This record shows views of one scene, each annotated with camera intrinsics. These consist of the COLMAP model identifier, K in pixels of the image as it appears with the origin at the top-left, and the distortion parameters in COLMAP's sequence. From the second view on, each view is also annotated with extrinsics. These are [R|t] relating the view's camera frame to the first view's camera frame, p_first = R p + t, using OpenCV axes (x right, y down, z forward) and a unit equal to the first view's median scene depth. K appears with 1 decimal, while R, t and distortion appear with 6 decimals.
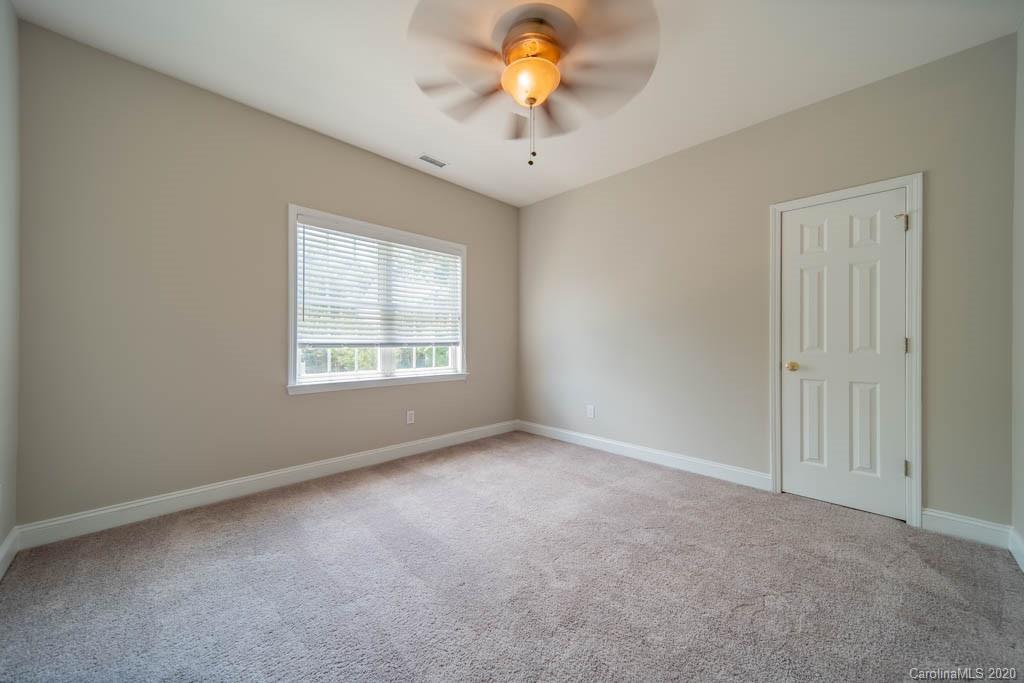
lens RADIAL K [[364.6, 0, 516.4], [0, 364.6, 342.6], [0, 0, 1]] dist [0.006021, 0.000921]
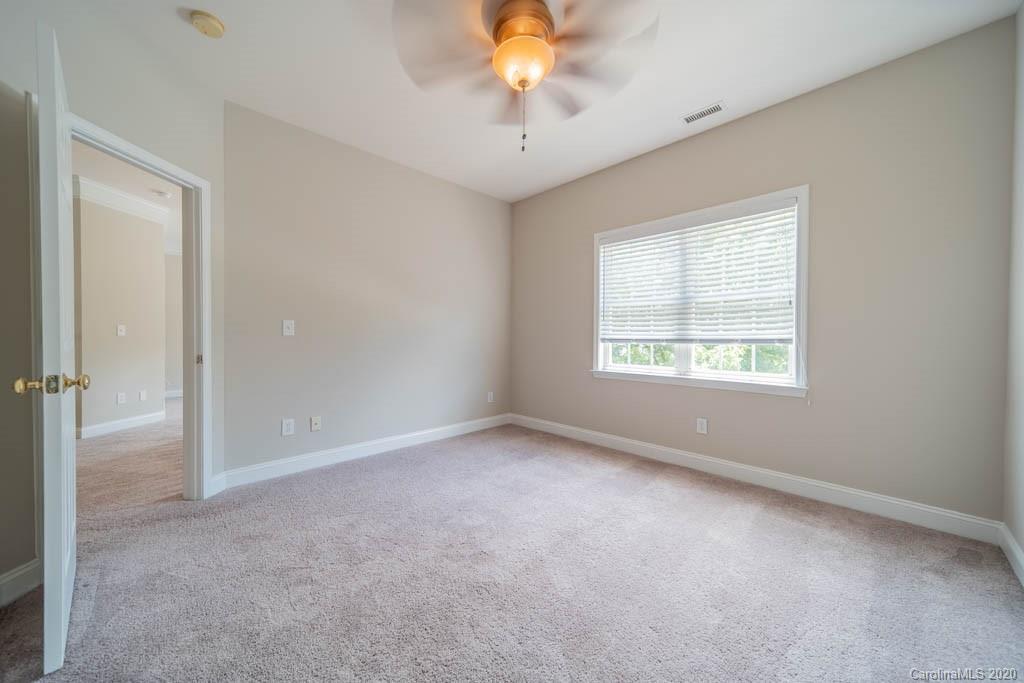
lens RADIAL K [[364.6, 0, 513.7], [0, 364.6, 341.4], [0, 0, 1]] dist [0.006021, 0.000921]
pose [[-0.016754, 0.012294, -0.999784, 0.607477], [-0.004410, 0.999914, 0.012369, -0.002400], [0.999850, 0.004616, -0.016698, 0.612995]]
